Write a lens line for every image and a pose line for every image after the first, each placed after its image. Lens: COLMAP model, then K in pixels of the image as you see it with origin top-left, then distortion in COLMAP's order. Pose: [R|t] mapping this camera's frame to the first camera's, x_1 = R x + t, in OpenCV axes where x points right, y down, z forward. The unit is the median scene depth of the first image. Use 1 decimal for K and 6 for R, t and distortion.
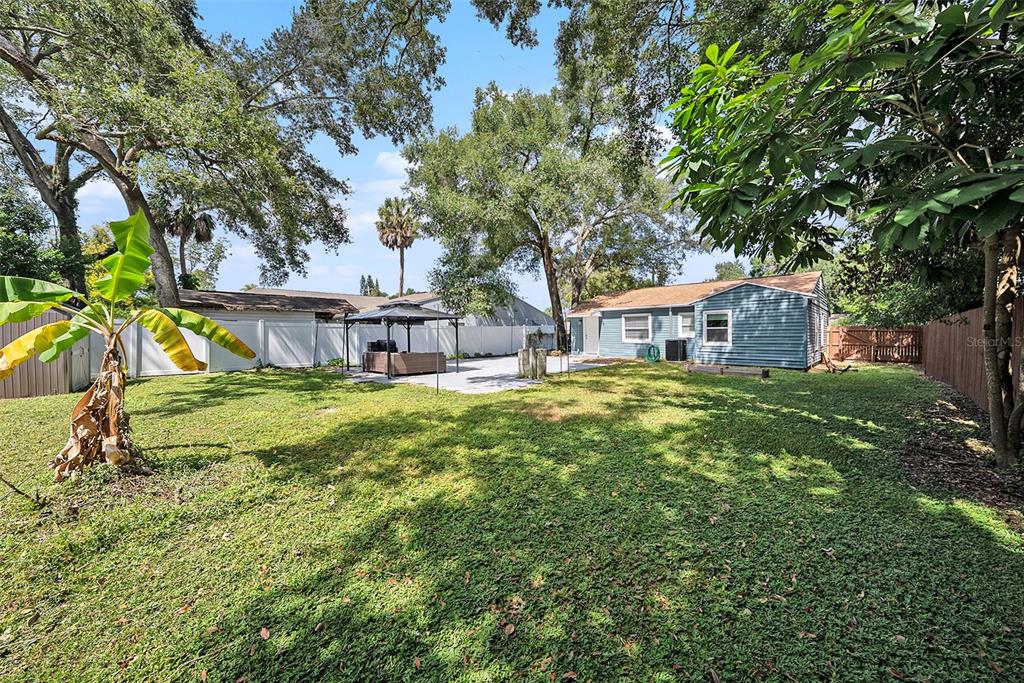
lens RADIAL K [[360.6, 0, 510.8], [0, 360.6, 331.7], [0, 0, 1]] dist [-0.011214, 0.001483]
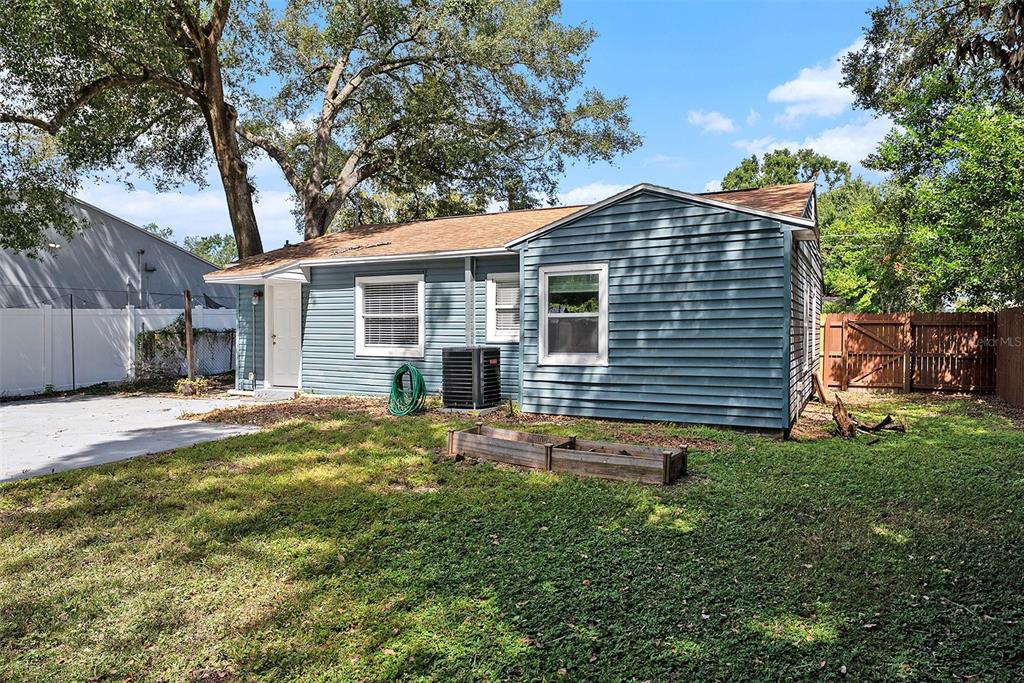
lens RADIAL K [[656.6, 0, 513.1], [0, 656.6, 332.8], [0, 0, 1]] dist [0.031529, 0.011329]
pose [[0.950710, -0.001603, 0.310078, 0.272464], [-0.001912, 0.999937, 0.011030, 0.000326], [-0.310077, -0.011079, 0.950647, 0.345128]]
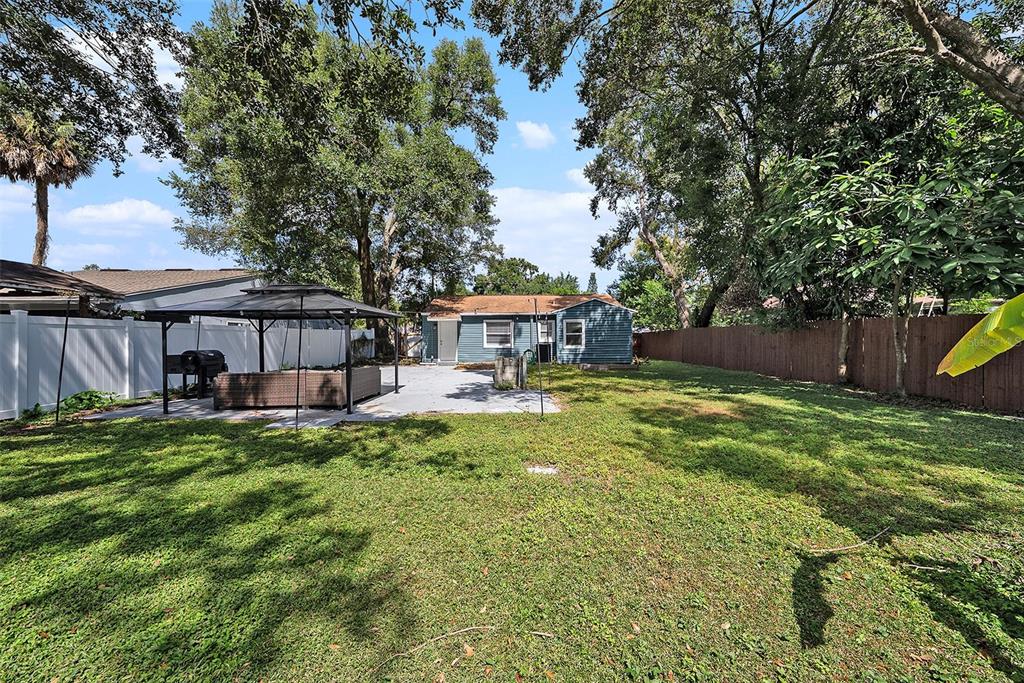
lens RADIAL K [[360.6, 0, 512.4], [0, 360.6, 336.1], [0, 0, 1]] dist [-0.011214, 0.001483]
pose [[0.705790, 0.003153, 0.708414, -0.375150], [-0.001594, 0.999995, -0.002863, 0.000828], [-0.708420, 0.000892, 0.705791, 0.246603]]
